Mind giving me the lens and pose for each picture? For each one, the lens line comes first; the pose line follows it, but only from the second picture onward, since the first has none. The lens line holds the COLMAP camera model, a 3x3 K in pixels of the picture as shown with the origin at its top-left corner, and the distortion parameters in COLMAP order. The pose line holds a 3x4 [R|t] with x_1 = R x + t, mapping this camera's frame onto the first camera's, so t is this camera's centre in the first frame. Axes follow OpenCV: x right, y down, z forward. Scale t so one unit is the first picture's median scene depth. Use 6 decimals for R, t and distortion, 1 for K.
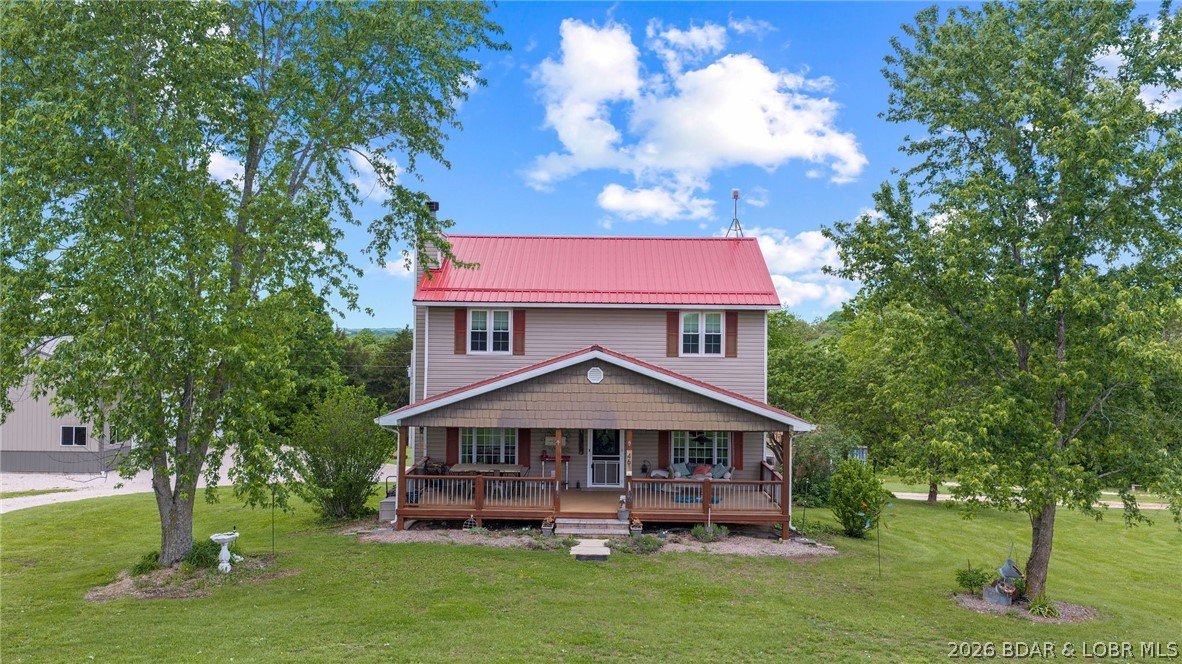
lens RADIAL K [[973.3, 0, 593.6], [0, 973.3, 328.2], [0, 0, 1]] dist [0.033627, -0.065910]
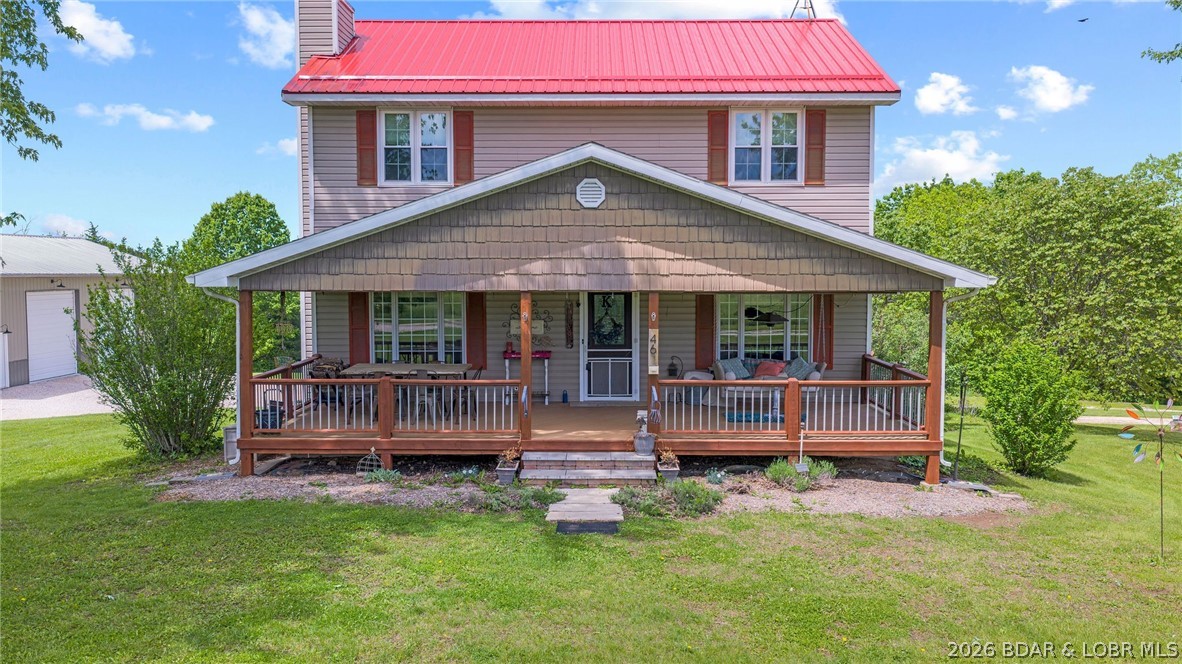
lens RADIAL K [[973.3, 0, 593.6], [0, 973.3, 328.2], [0, 0, 1]] dist [0.033627, -0.065910]
pose [[0.999912, -0.012732, 0.003766, 0.000389], [0.012449, 0.997644, 0.067462, 0.087095], [-0.004616, -0.067409, 0.997715, 0.446677]]
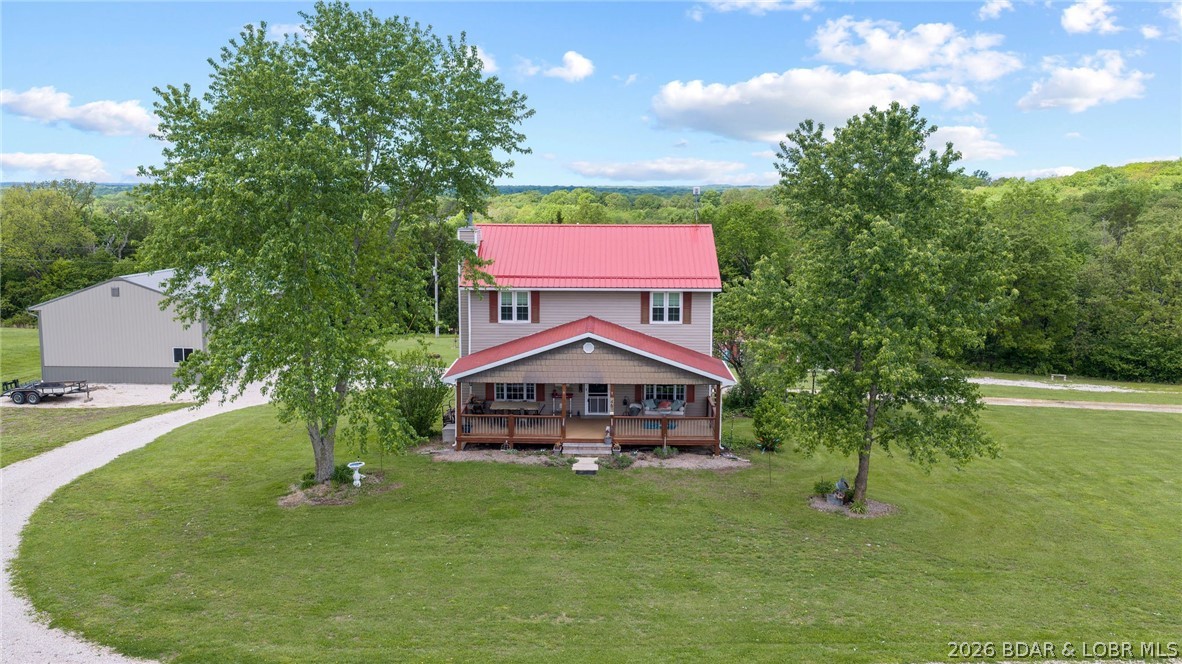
lens RADIAL K [[973.3, 0, 593.6], [0, 973.3, 328.2], [0, 0, 1]] dist [0.033627, -0.065910]
pose [[0.999926, -0.006119, -0.010544, 0.024999], [0.007611, 0.988995, 0.147752, -0.197489], [0.009524, -0.147821, 0.988968, -0.446051]]
